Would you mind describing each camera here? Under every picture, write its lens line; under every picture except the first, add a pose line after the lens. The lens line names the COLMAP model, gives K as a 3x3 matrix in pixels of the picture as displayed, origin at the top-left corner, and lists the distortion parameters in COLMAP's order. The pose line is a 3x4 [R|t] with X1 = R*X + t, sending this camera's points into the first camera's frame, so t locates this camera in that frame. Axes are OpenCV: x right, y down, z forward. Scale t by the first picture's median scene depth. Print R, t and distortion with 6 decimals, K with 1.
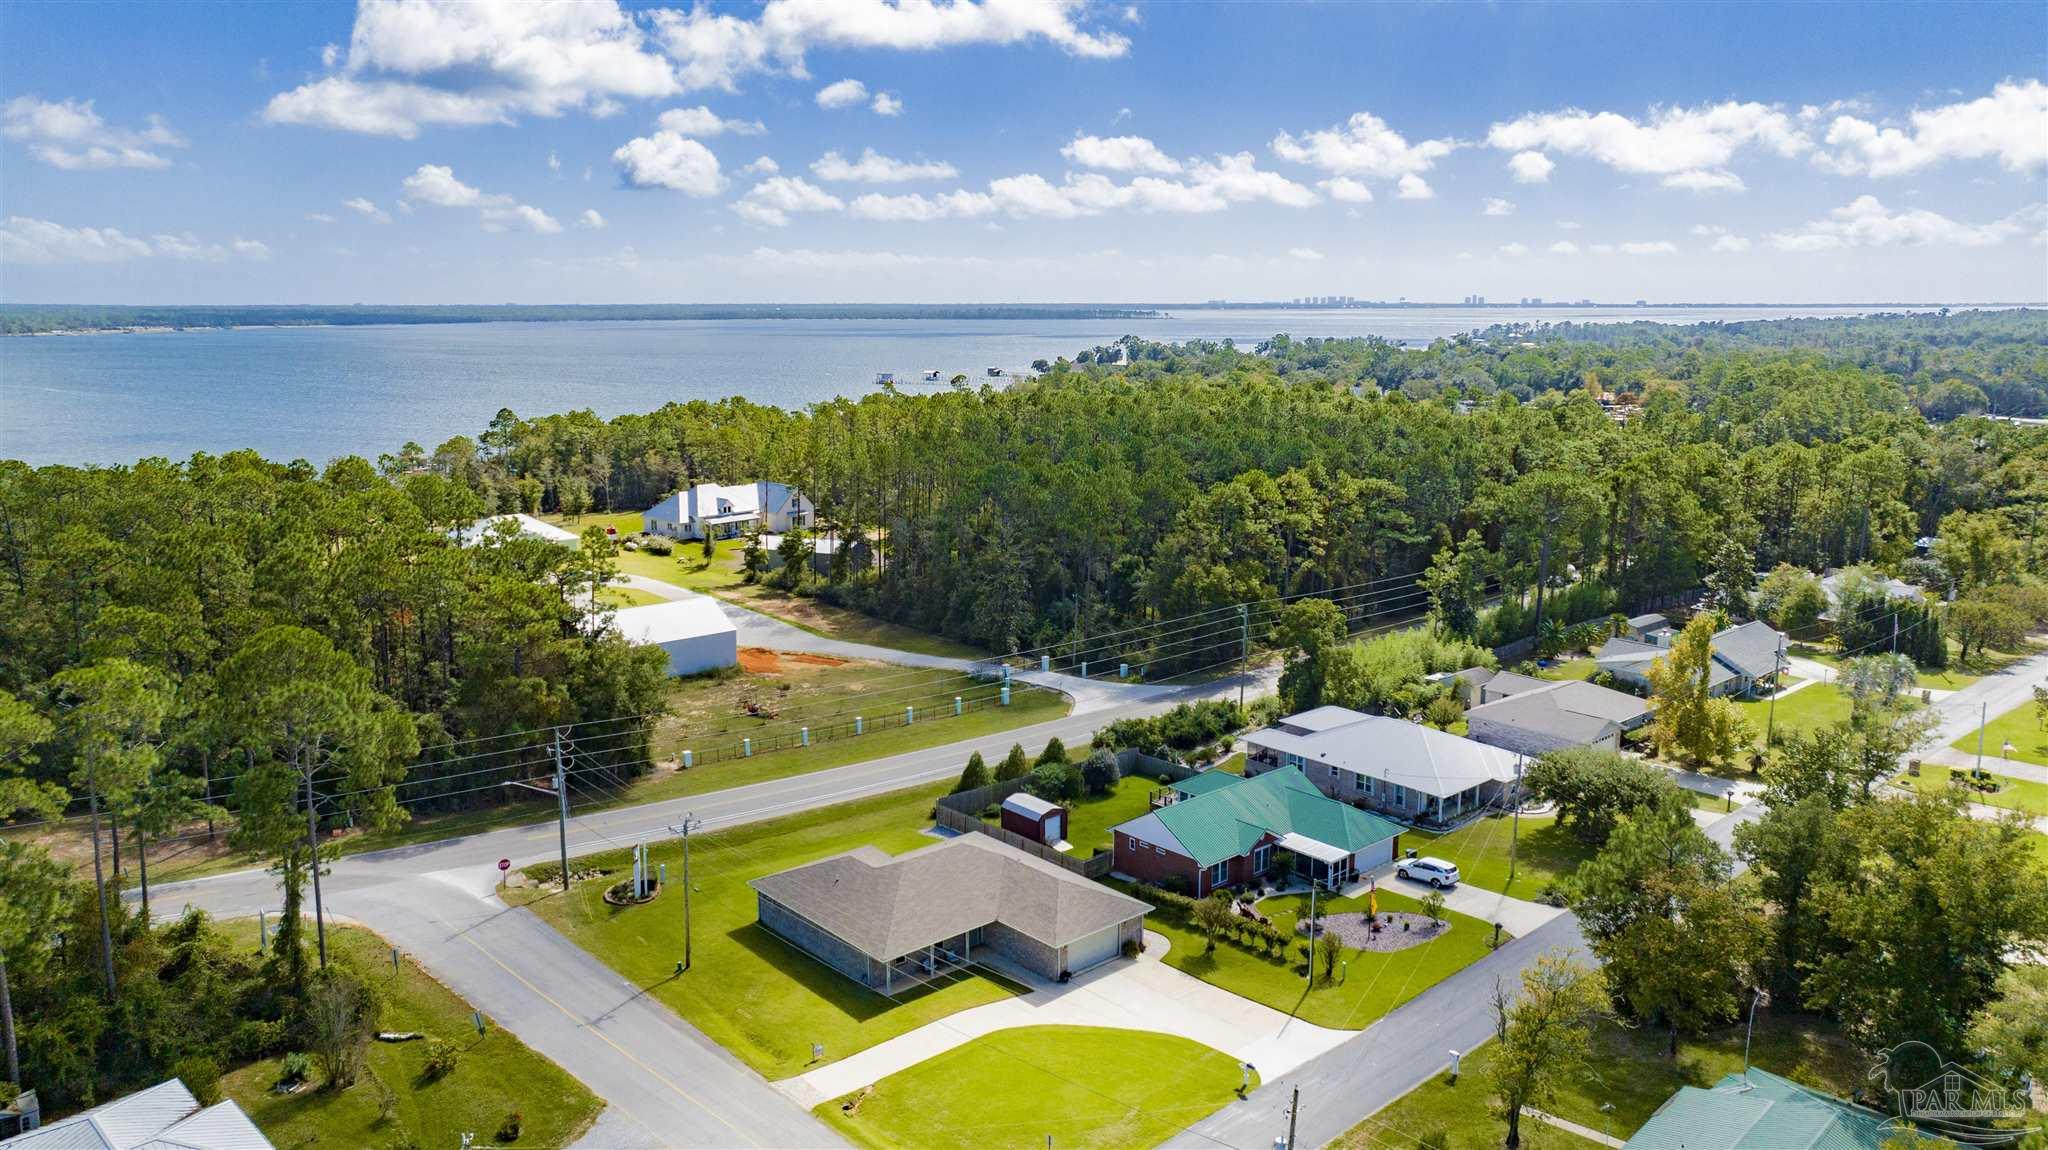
lens RADIAL K [[1464.2, 0, 1020.6], [0, 1464.2, 567.6], [0, 0, 1]] dist [-0.021587, 0.039128]
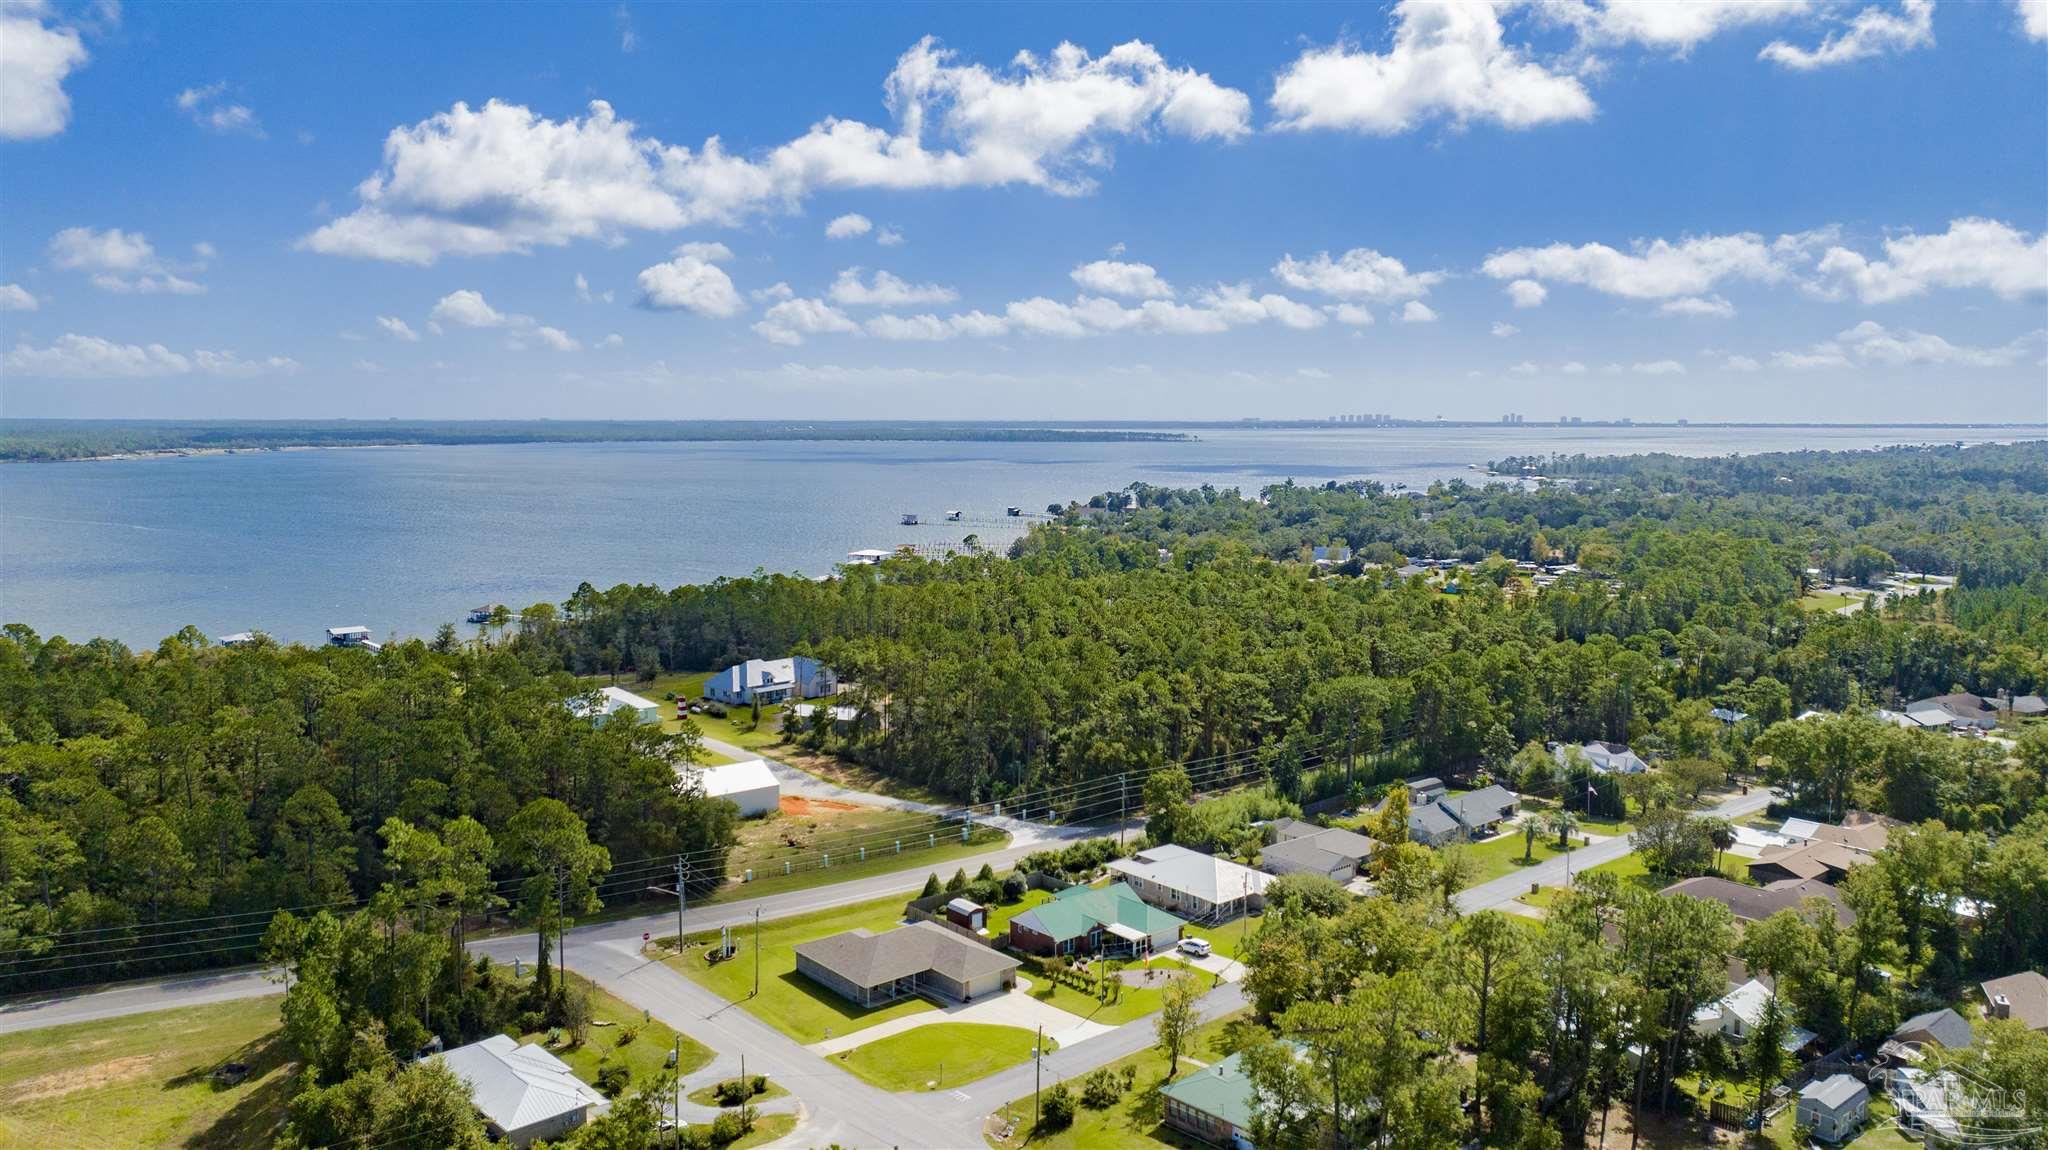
lens RADIAL K [[1464.2, 0, 1022.9], [0, 1464.2, 580.9], [0, 0, 1]] dist [-0.021587, 0.039128]
pose [[0.999817, 0.006624, -0.017929, 0.082184], [-0.007919, 0.997288, -0.073167, -0.064991], [0.017395, 0.073296, 0.997159, -0.530957]]
